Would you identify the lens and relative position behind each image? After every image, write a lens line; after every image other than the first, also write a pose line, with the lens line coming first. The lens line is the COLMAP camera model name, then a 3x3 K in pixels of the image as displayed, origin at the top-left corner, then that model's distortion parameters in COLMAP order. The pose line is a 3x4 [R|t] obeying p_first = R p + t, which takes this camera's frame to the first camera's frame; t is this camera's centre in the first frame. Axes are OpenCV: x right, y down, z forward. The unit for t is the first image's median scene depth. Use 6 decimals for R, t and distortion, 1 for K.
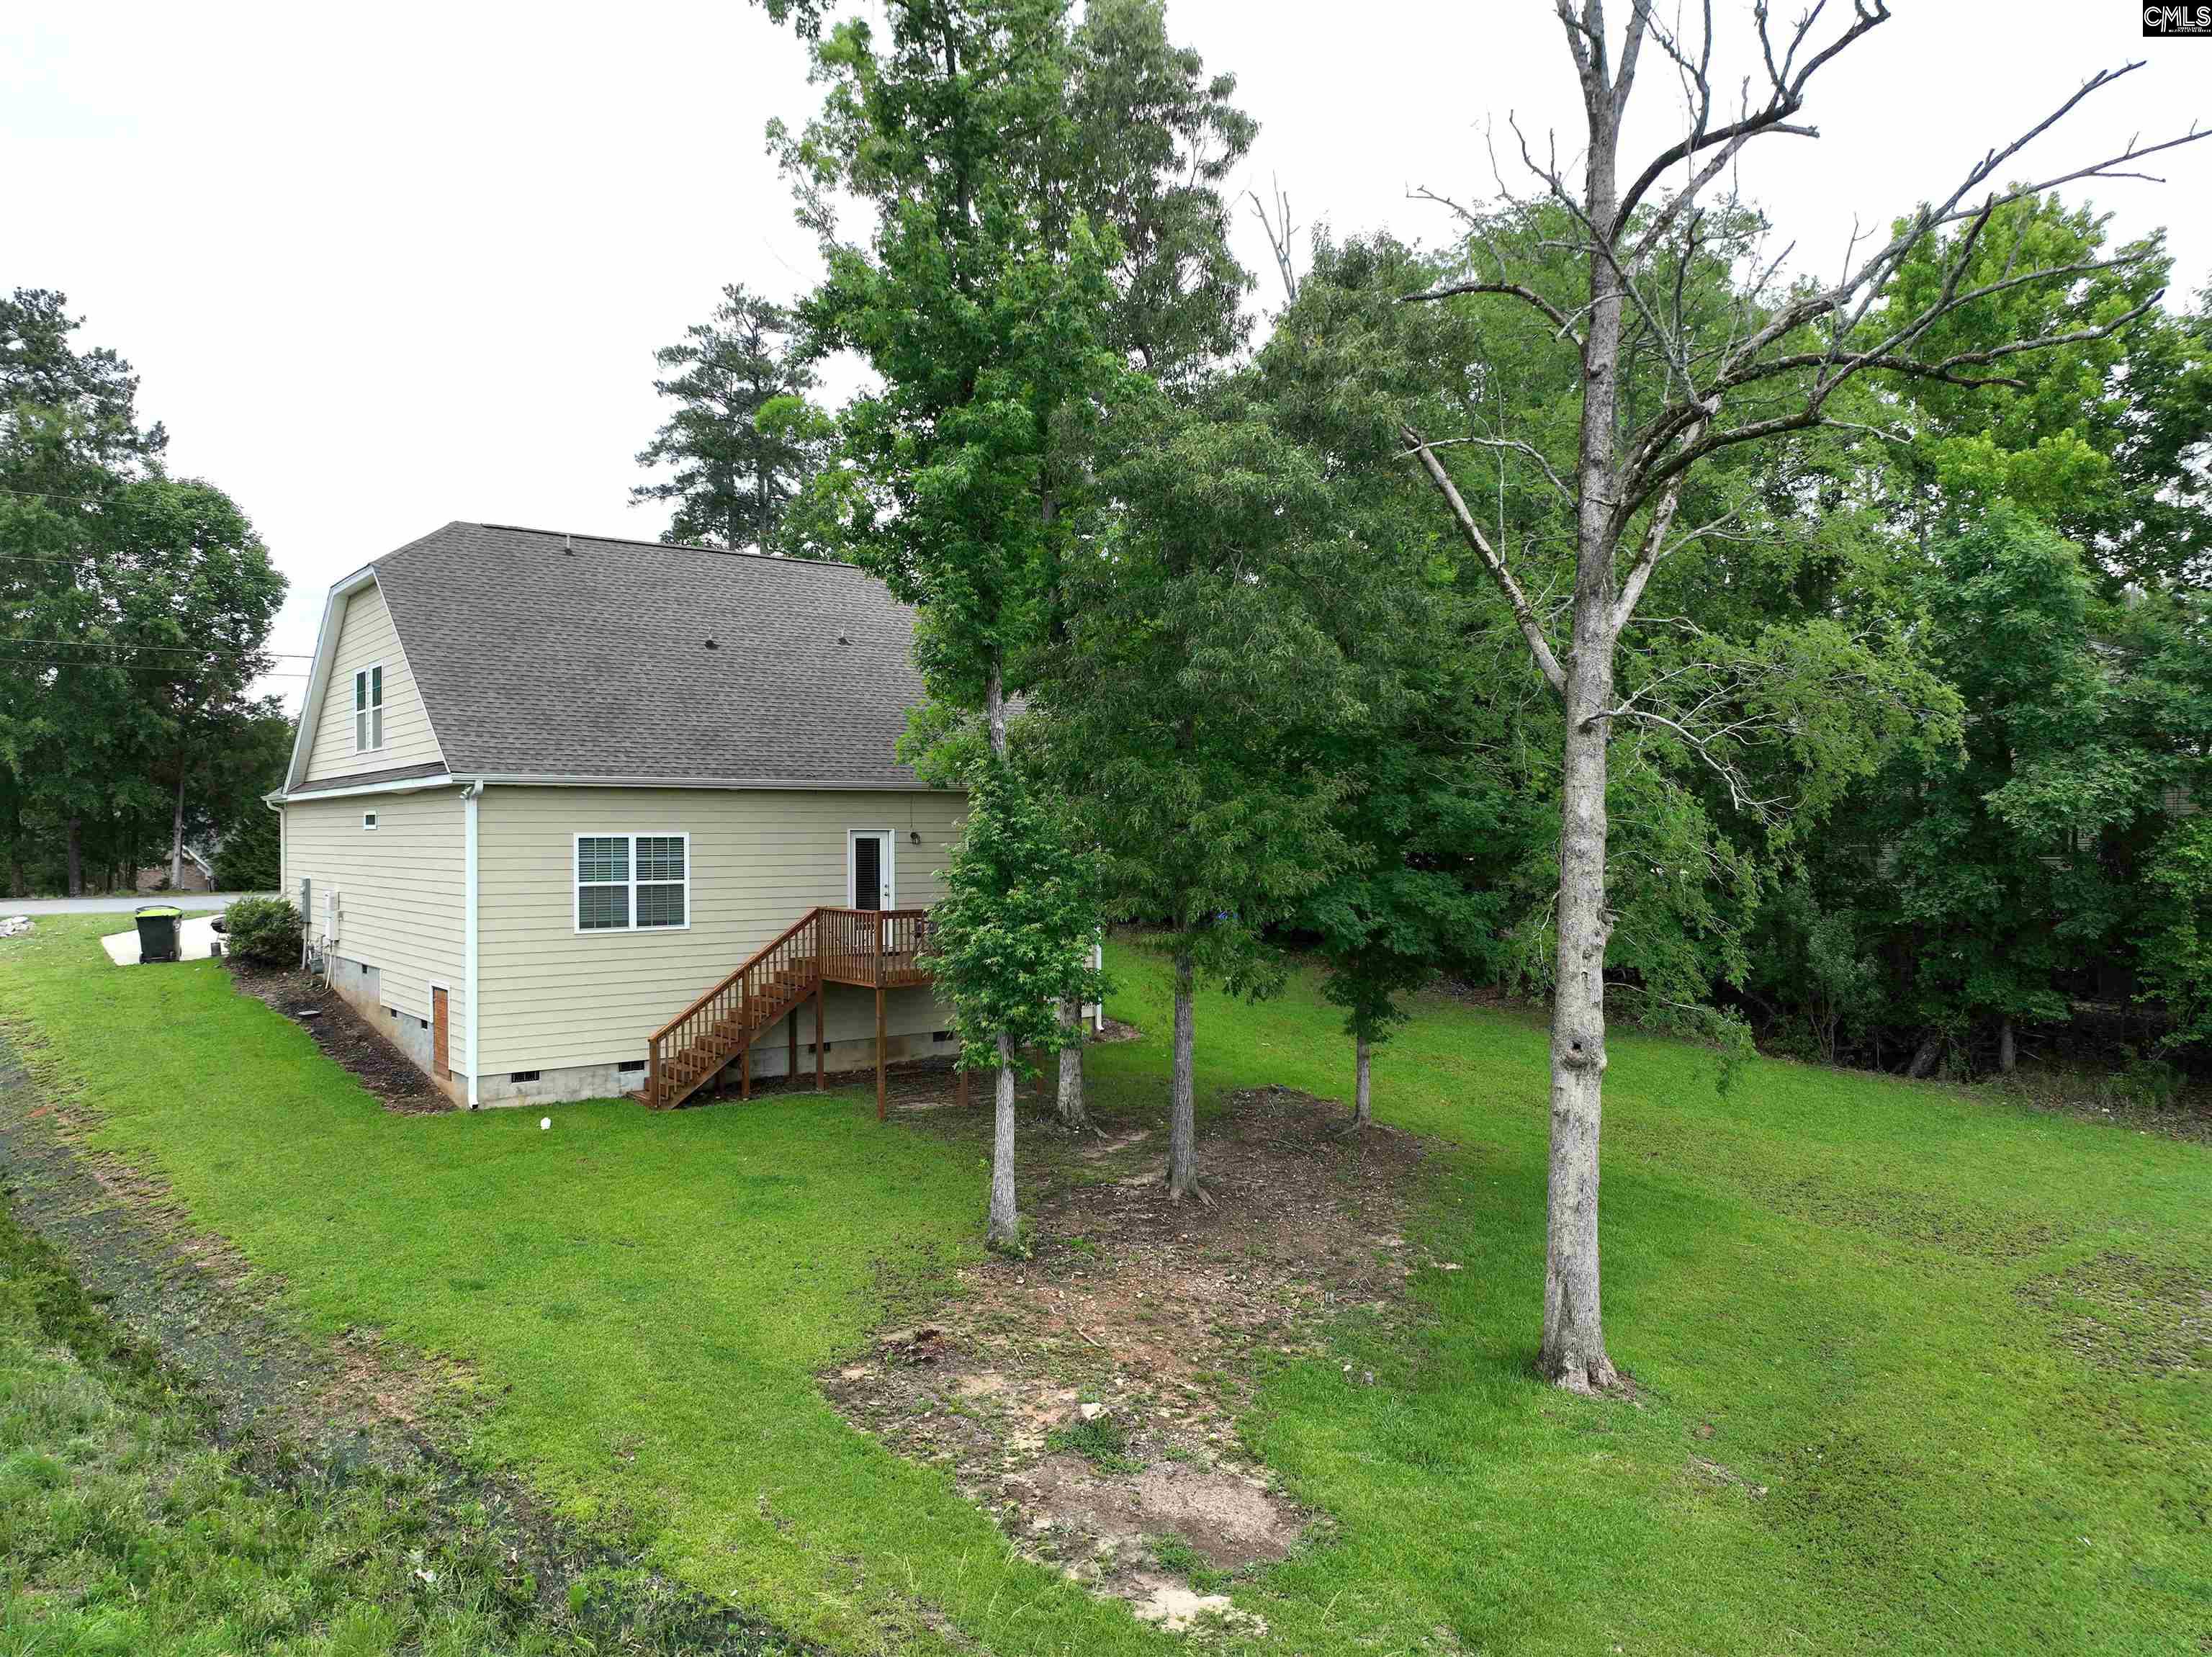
lens RADIAL K [[1562.2, 0, 1107.3], [0, 1562.2, 829.9], [0, 0, 1]] dist [0.006710, 0.011762]
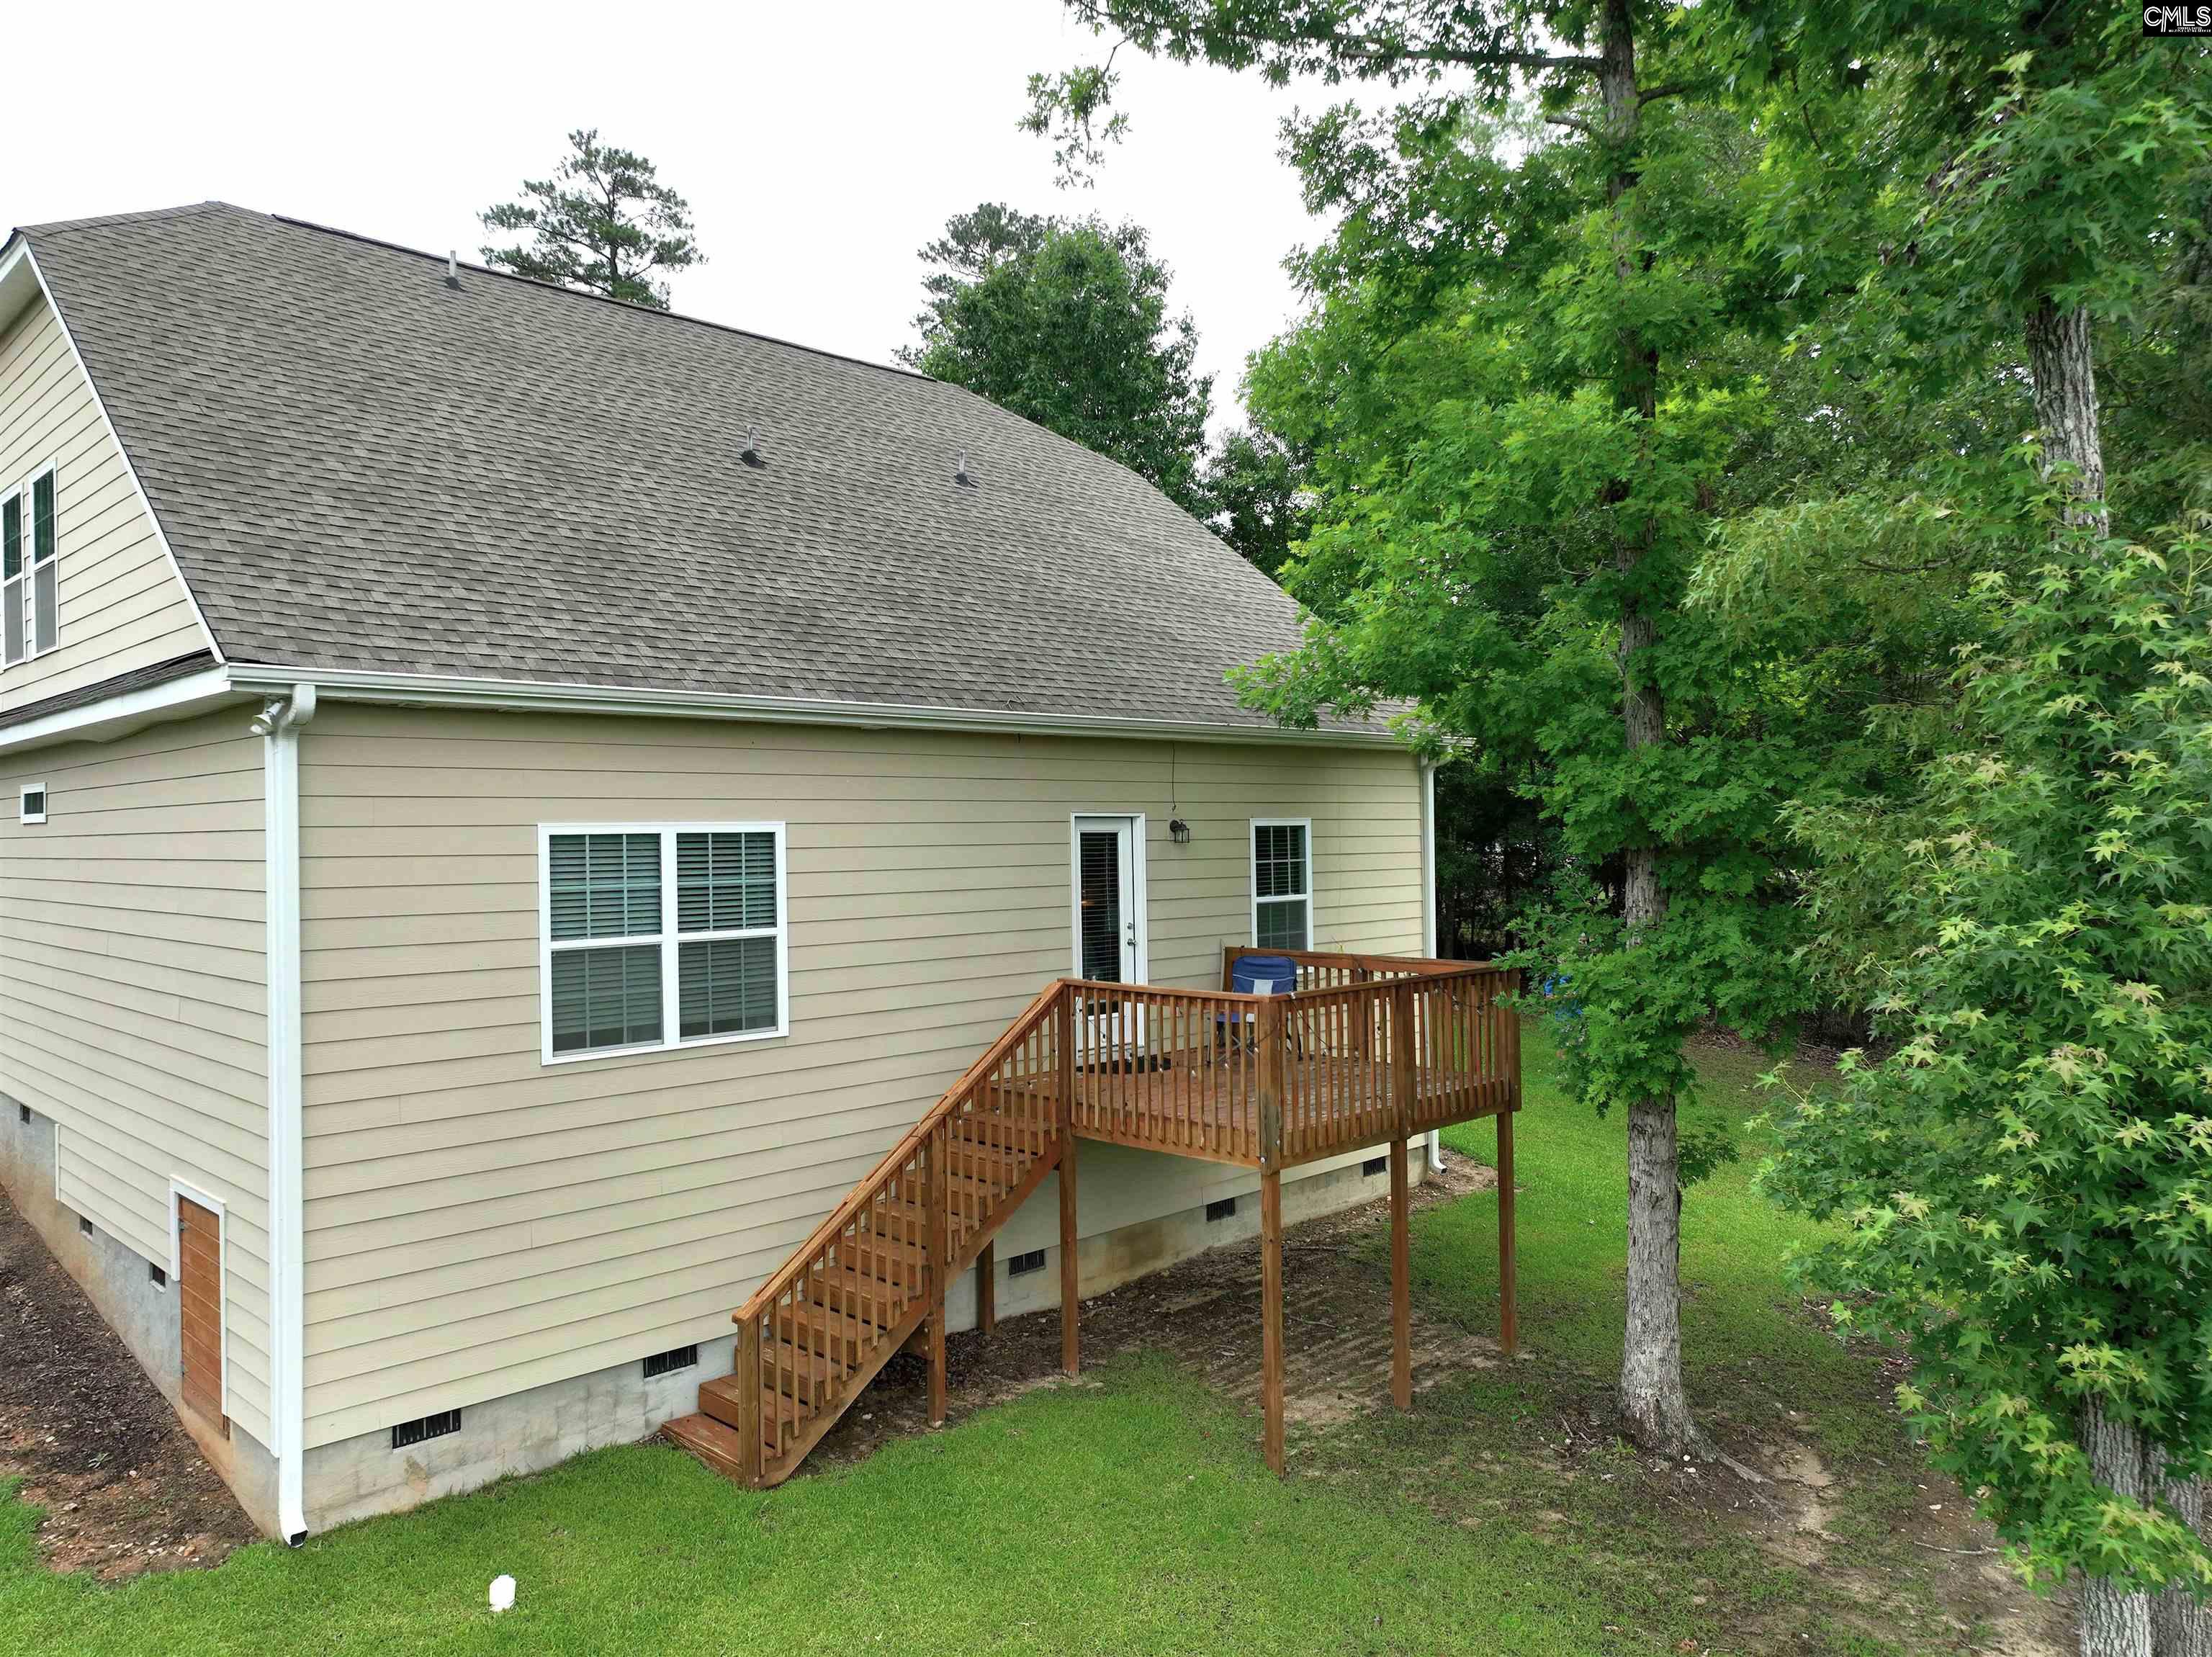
lens RADIAL K [[1562.2, 0, 1105.6], [0, 1562.2, 830.1], [0, 0, 1]] dist [0.006710, 0.011762]
pose [[0.991863, -0.009324, 0.126972, -0.234045], [0.009423, 0.999956, -0.000181, 0.005138], [-0.126964, 0.001376, 0.991906, 0.543944]]
